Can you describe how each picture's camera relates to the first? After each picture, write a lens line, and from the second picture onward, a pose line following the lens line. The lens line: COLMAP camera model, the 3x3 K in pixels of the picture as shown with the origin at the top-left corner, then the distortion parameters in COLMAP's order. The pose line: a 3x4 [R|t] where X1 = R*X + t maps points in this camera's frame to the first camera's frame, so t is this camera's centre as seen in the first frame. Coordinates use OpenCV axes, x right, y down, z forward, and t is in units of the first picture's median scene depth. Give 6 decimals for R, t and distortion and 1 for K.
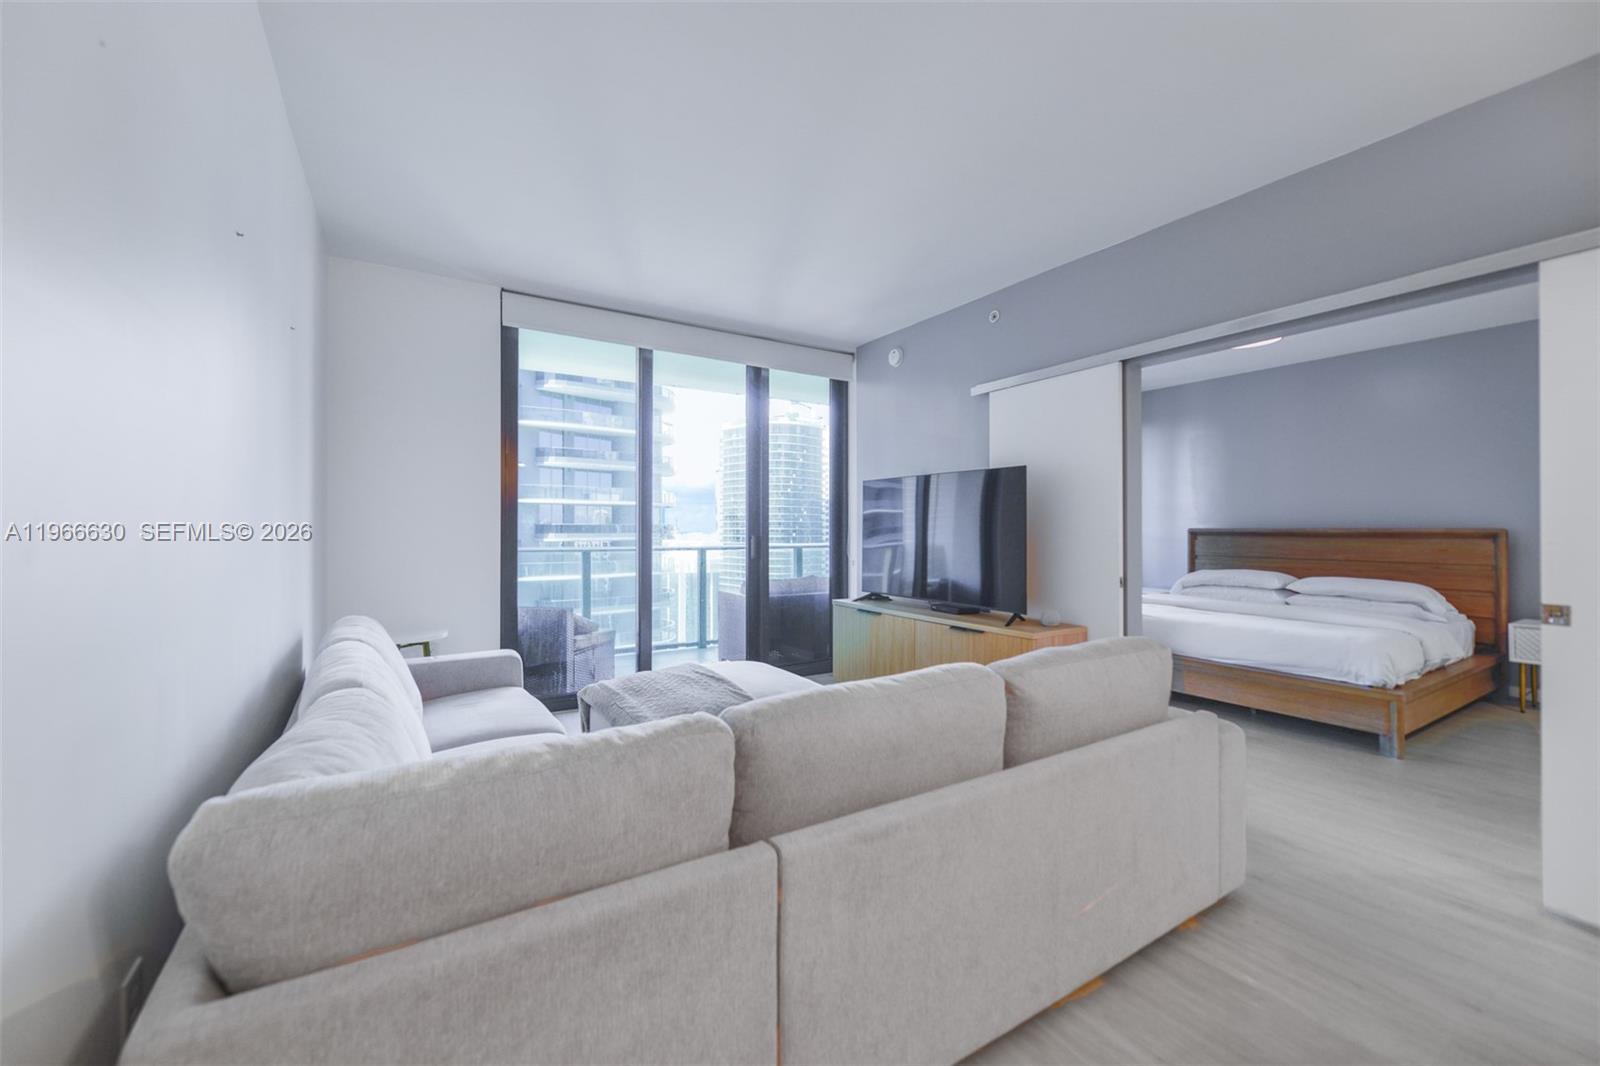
lens RADIAL K [[633.4, 0, 788.9], [0, 633.4, 528.0], [0, 0, 1]] dist [-0.001633, -0.001562]
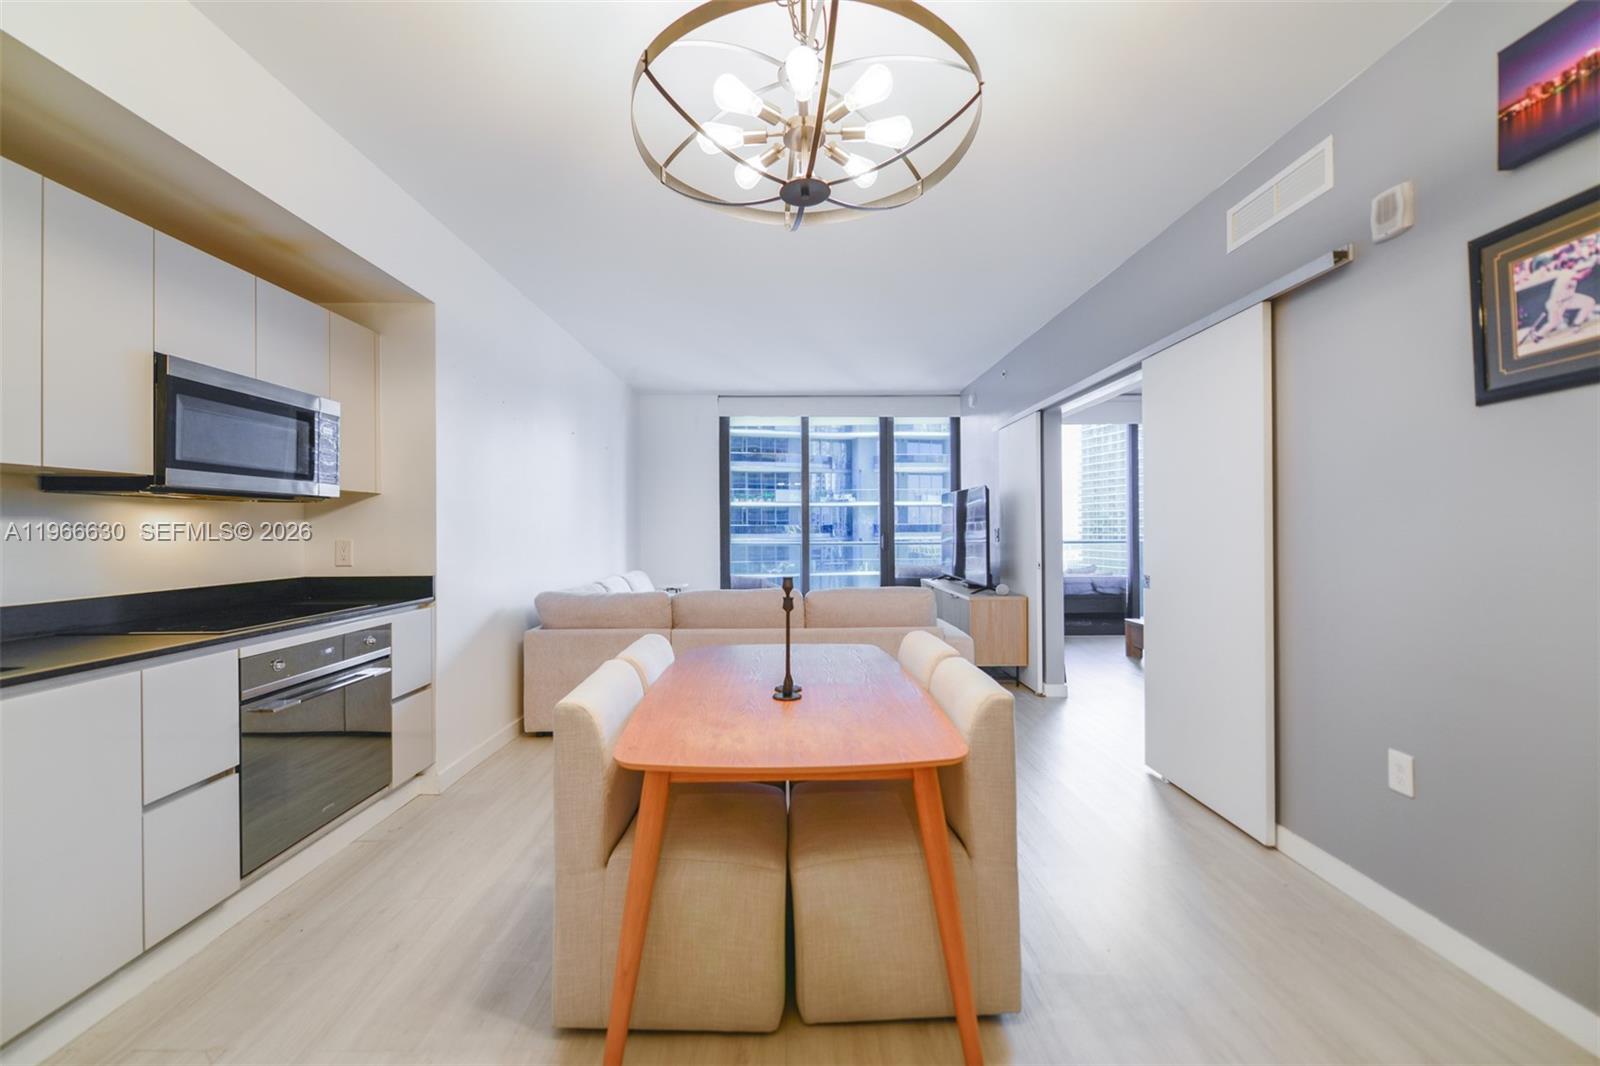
lens RADIAL K [[633.4, 0, 785.1], [0, 633.4, 530.4], [0, 0, 1]] dist [-0.001633, -0.001562]
pose [[0.852860, -0.004541, -0.522120, 0.529762], [0.007094, 0.999971, 0.002891, -0.001502], [0.522091, -0.006169, 0.852867, -0.353104]]
